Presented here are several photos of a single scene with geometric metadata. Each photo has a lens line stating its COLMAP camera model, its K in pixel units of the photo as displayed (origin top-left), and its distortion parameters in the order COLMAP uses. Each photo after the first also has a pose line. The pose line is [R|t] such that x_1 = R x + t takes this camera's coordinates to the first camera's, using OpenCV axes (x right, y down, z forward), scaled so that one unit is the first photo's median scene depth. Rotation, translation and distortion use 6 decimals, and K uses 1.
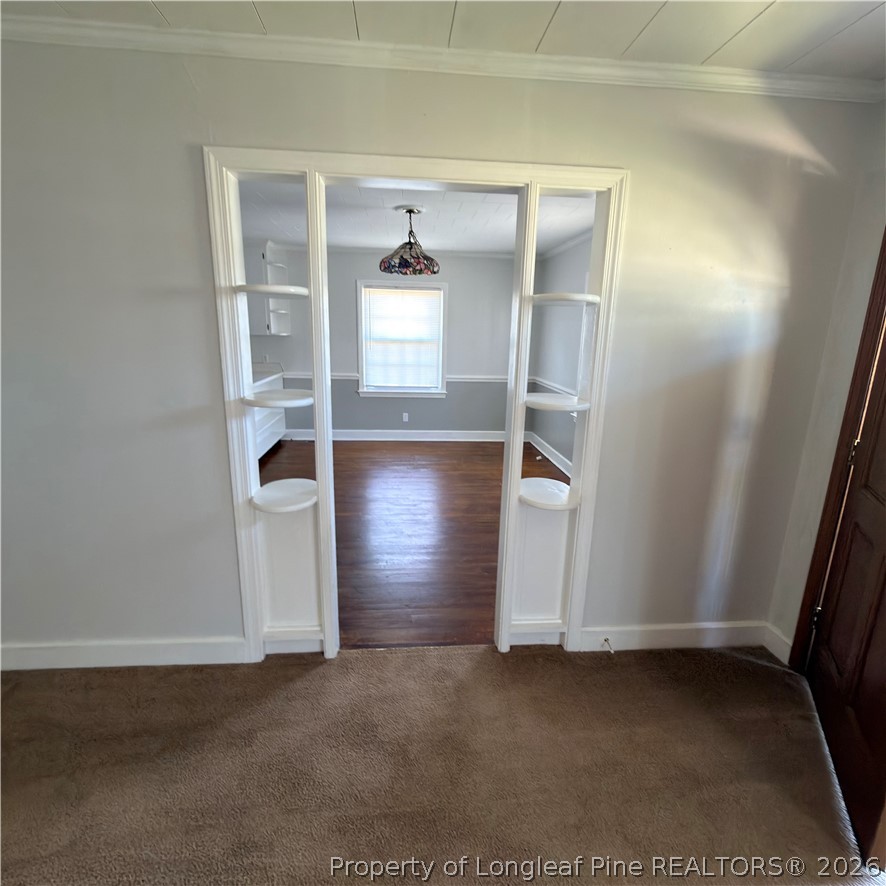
lens RADIAL K [[464.5, 0, 441.8], [0, 464.5, 440.1], [0, 0, 1]] dist [-0.014926, 0.002079]
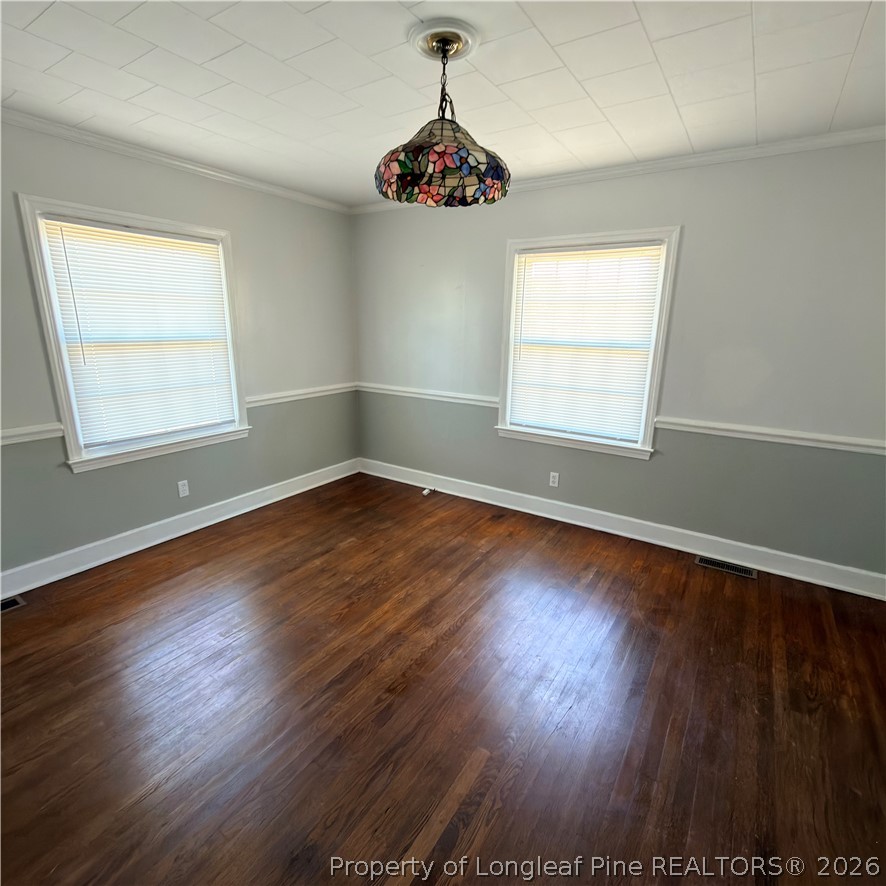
lens RADIAL K [[464.5, 0, 441.1], [0, 464.5, 443.4], [0, 0, 1]] dist [-0.014926, 0.002079]
pose [[0.628490, -0.212062, 0.748352, -0.293745], [0.178274, 0.975778, 0.126788, -0.120875], [-0.757112, 0.053727, 0.651072, 0.474518]]
